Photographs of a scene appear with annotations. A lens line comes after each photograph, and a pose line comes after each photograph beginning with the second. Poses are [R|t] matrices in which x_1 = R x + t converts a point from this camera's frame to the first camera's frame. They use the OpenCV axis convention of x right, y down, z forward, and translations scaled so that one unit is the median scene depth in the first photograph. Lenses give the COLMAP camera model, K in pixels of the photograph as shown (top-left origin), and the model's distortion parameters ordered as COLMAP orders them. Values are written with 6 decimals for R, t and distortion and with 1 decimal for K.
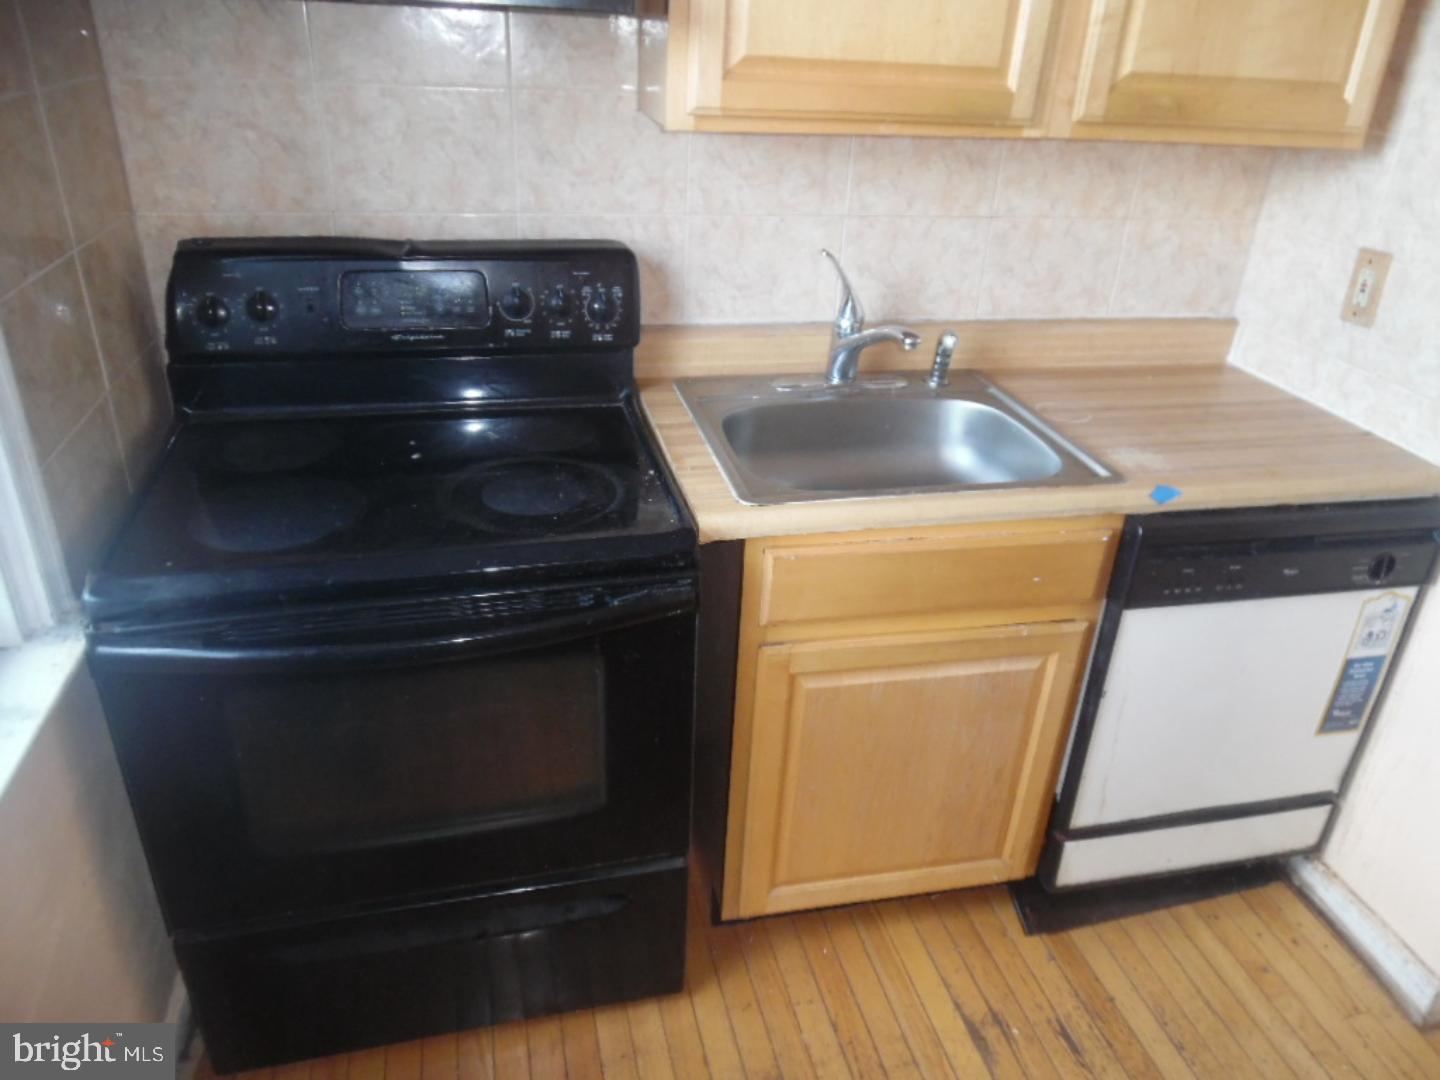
lens RADIAL K [[1010.6, 0, 721.4], [0, 1010.6, 539.8], [0, 0, 1]] dist [-0.006431, -0.004788]
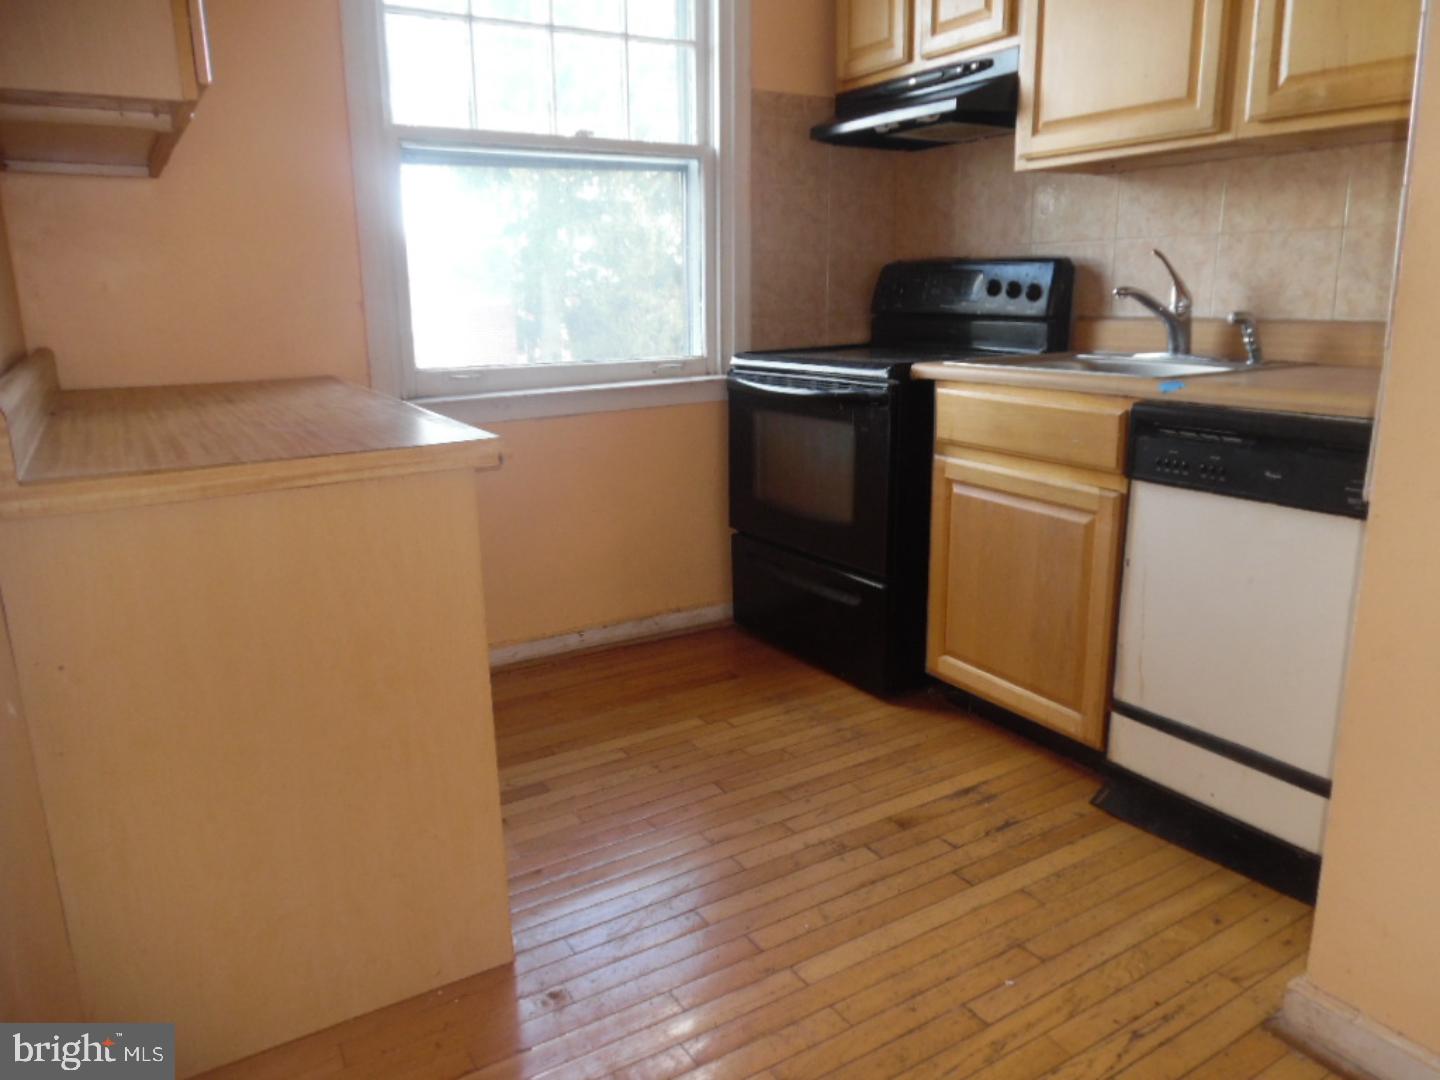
lens RADIAL K [[1010.6, 0, 733.5], [0, 1010.6, 534.6], [0, 0, 1]] dist [-0.006431, -0.004788]
pose [[0.326094, 0.174582, -0.929077, 1.231263], [-0.407948, 0.912567, 0.028295, 0.259368], [0.852785, 0.369788, 0.368803, 0.133406]]
